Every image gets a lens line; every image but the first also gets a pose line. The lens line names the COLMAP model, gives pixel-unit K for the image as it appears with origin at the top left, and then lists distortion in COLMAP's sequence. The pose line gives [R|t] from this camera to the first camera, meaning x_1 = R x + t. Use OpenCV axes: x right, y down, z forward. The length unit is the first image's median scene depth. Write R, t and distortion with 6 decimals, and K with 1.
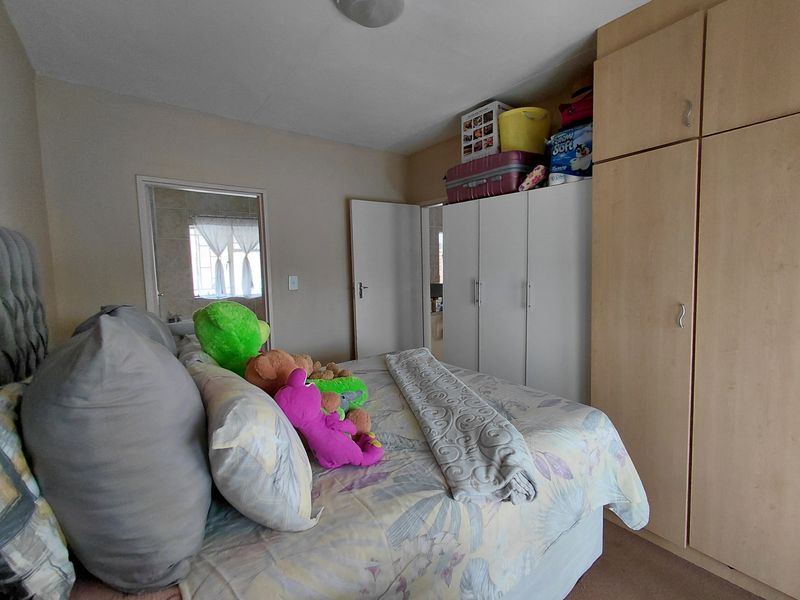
lens RADIAL K [[364.8, 0, 401.0], [0, 364.8, 300.8], [0, 0, 1]] dist [-0.002955, -0.000762]
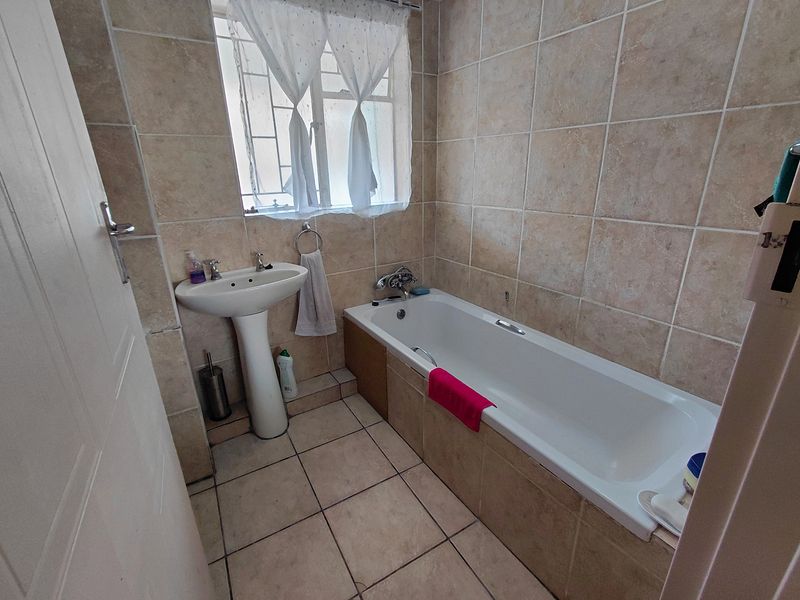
lens RADIAL K [[364.8, 0, 398.2], [0, 364.8, 299.3], [0, 0, 1]] dist [-0.002955, -0.000762]
pose [[0.993140, 0.038631, -0.110369, -0.341428], [-0.009199, 0.966738, 0.255603, -0.022991], [0.116573, -0.252835, 0.960461, 0.592775]]
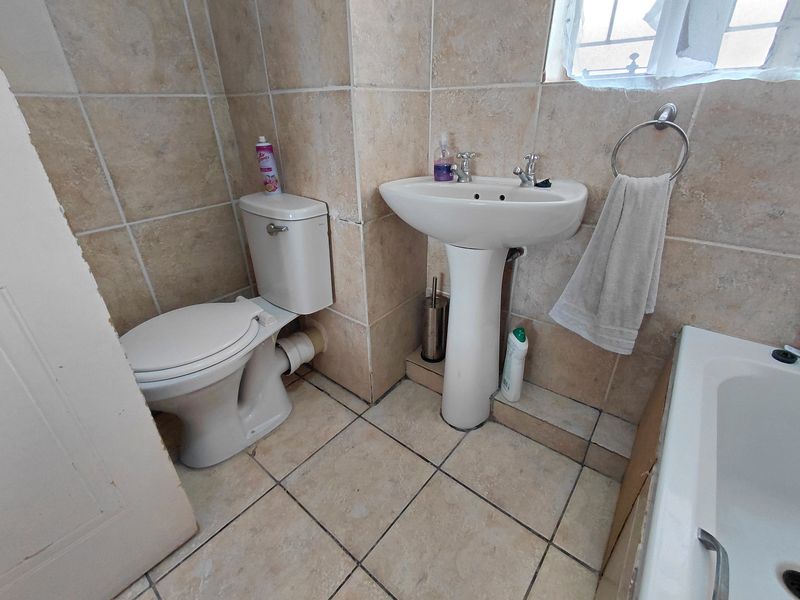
lens RADIAL K [[364.8, 0, 398.8], [0, 364.8, 297.6], [0, 0, 1]] dist [-0.002955, -0.000762]
pose [[0.228747, 0.463266, -0.856189, -0.324966], [-0.074303, 0.885251, 0.459140, 0.012079], [0.970646, -0.041409, 0.236921, 0.827662]]
